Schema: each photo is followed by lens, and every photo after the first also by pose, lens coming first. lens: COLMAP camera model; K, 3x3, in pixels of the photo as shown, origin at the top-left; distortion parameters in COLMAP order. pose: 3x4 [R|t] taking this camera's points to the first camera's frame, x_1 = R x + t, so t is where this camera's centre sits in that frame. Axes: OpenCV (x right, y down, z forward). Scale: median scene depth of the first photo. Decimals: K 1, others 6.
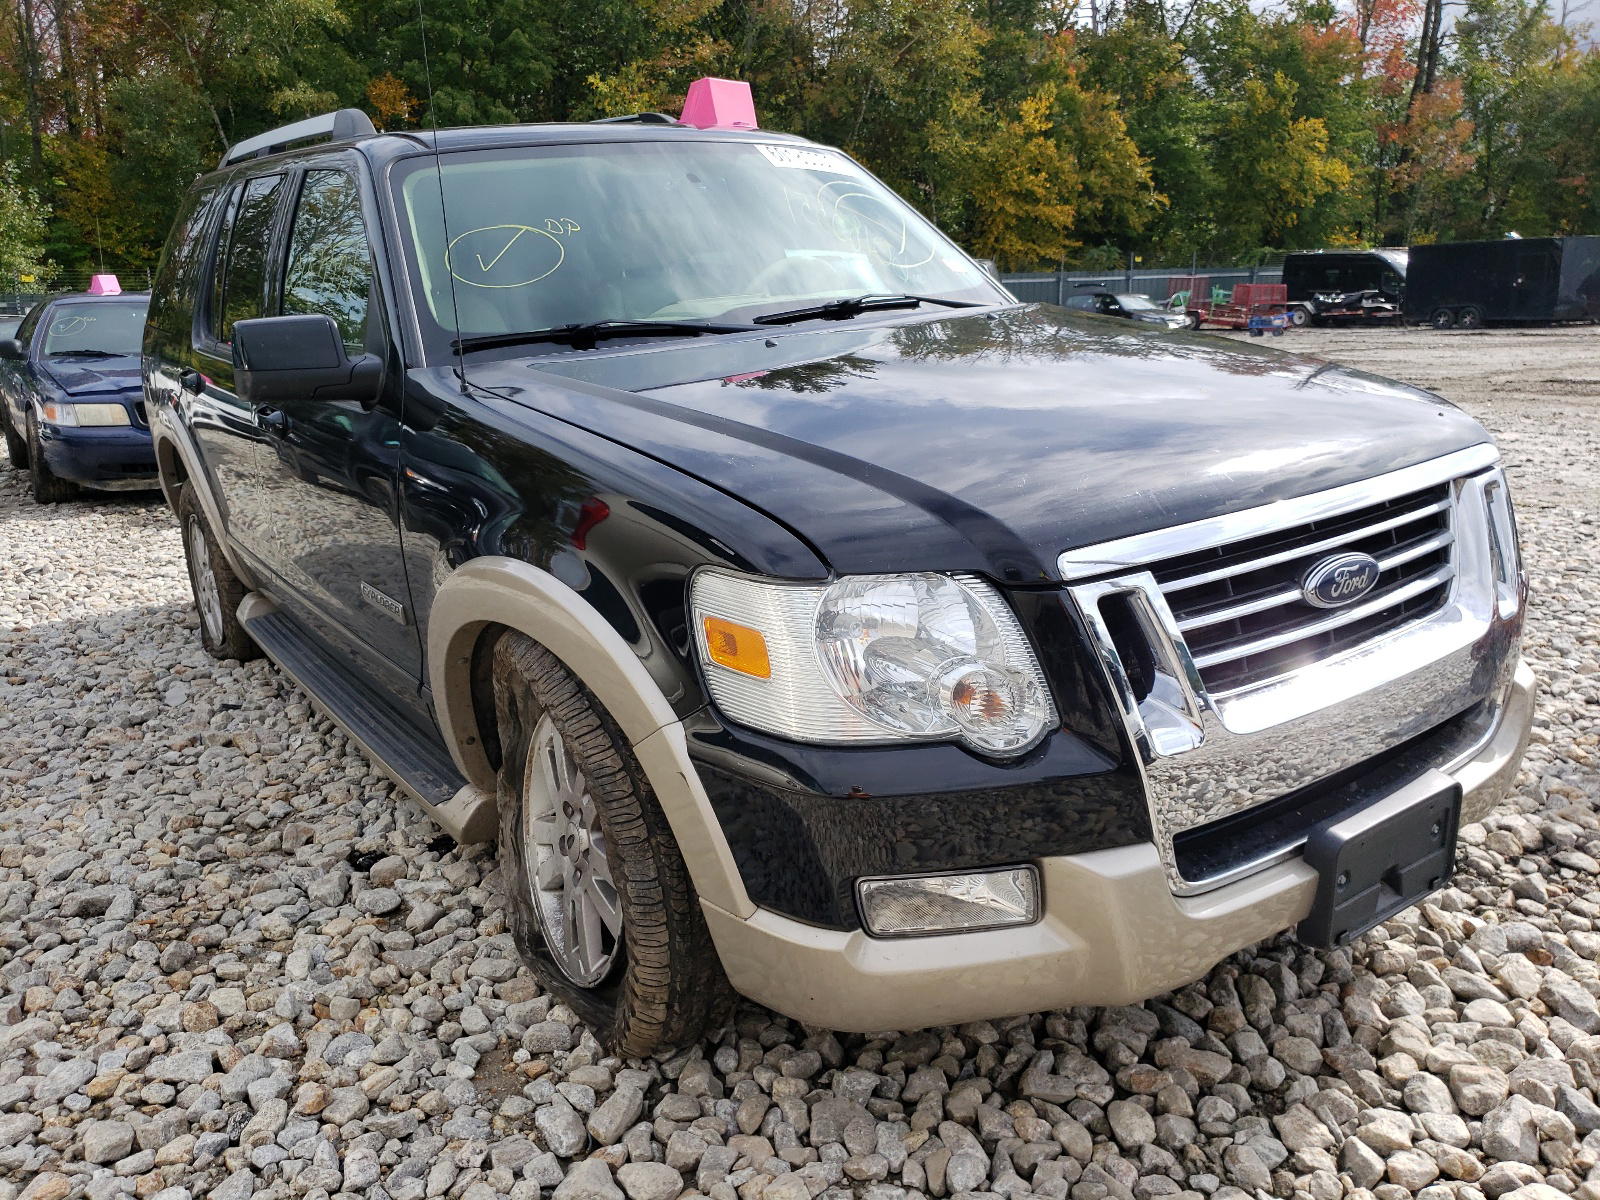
lens RADIAL K [[1306.6, 0, 796.2], [0, 1306.6, 599.7], [0, 0, 1]] dist [0.010516, 0.015053]
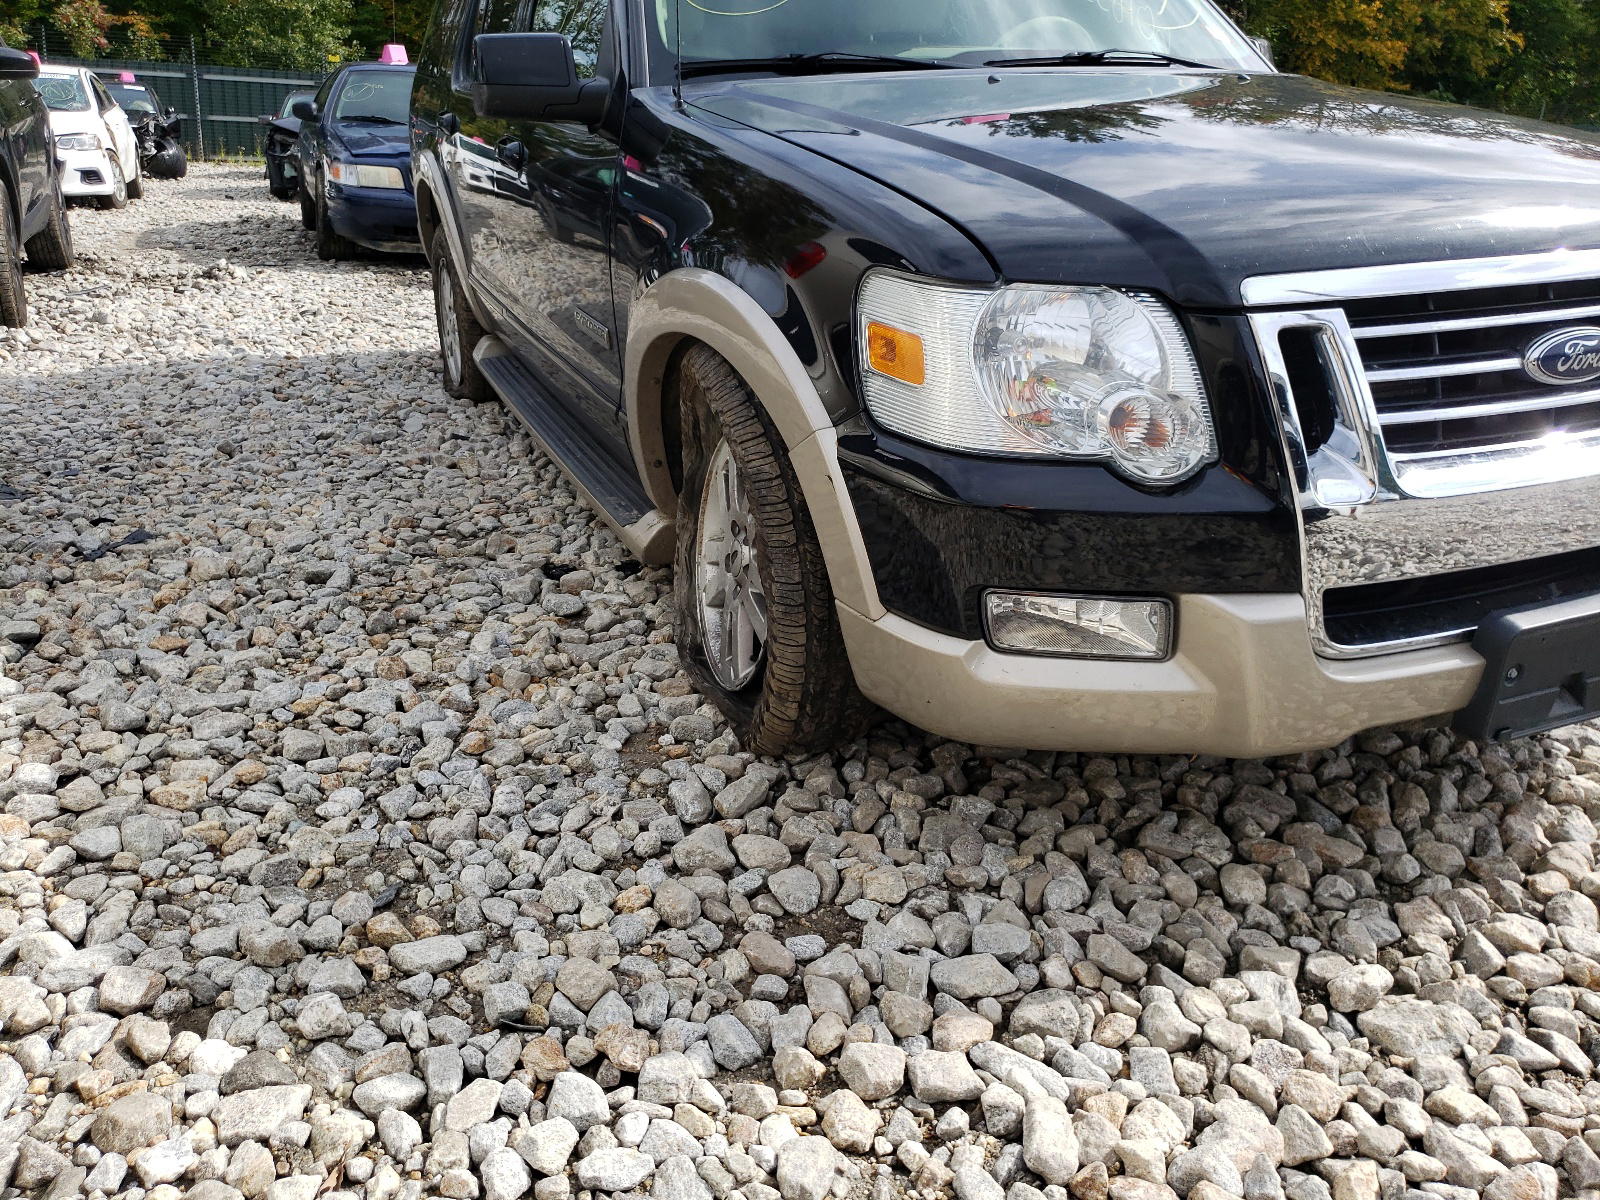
lens RADIAL K [[1306.6, 0, 795.8], [0, 1306.6, 599.8], [0, 0, 1]] dist [0.010516, 0.015053]
pose [[0.977998, 0.125618, -0.166553, 0.059603], [-0.104002, 0.985682, 0.132720, 0.085782], [0.180841, -0.112478, 0.977060, -0.009979]]
